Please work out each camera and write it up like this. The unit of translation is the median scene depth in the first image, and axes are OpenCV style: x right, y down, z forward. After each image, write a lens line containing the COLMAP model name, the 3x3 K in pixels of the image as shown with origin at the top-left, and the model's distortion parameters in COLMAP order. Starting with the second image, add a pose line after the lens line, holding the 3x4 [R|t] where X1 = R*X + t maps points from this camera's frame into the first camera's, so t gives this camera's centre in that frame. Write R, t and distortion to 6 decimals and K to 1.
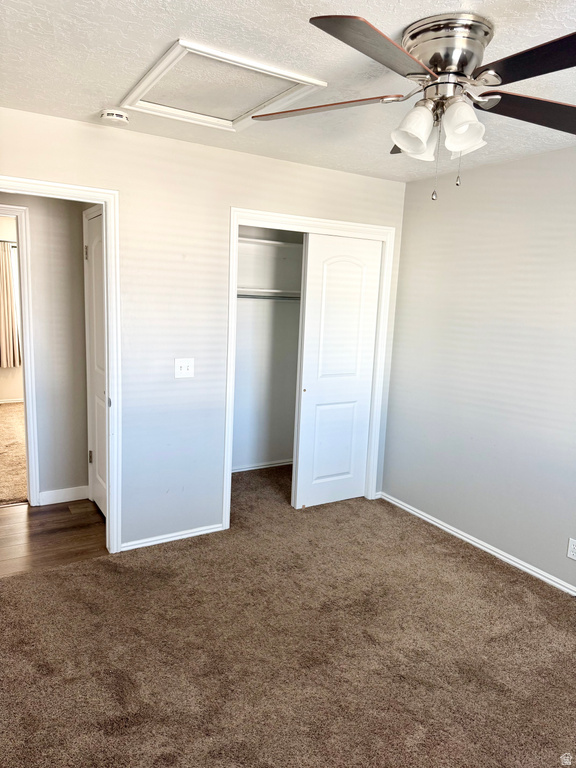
lens RADIAL K [[535.0, 0, 288.9], [0, 535.0, 386.1], [0, 0, 1]] dist [0.094794, -0.141214]
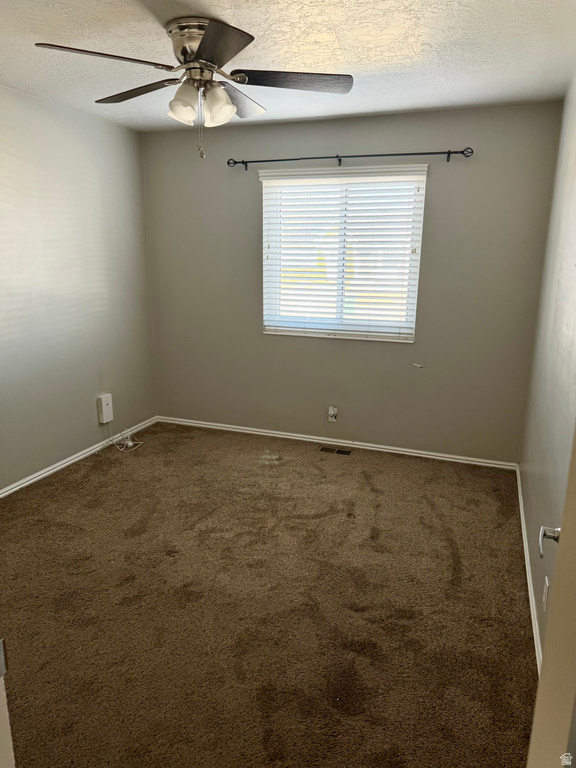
lens RADIAL K [[535.0, 0, 288.9], [0, 535.0, 386.1], [0, 0, 1]] dist [0.094794, -0.141214]
pose [[-0.622141, -0.232749, 0.747508, -1.029237], [0.099741, 0.923444, 0.370543, -0.303755], [-0.776526, 0.305087, -0.551298, 1.779223]]
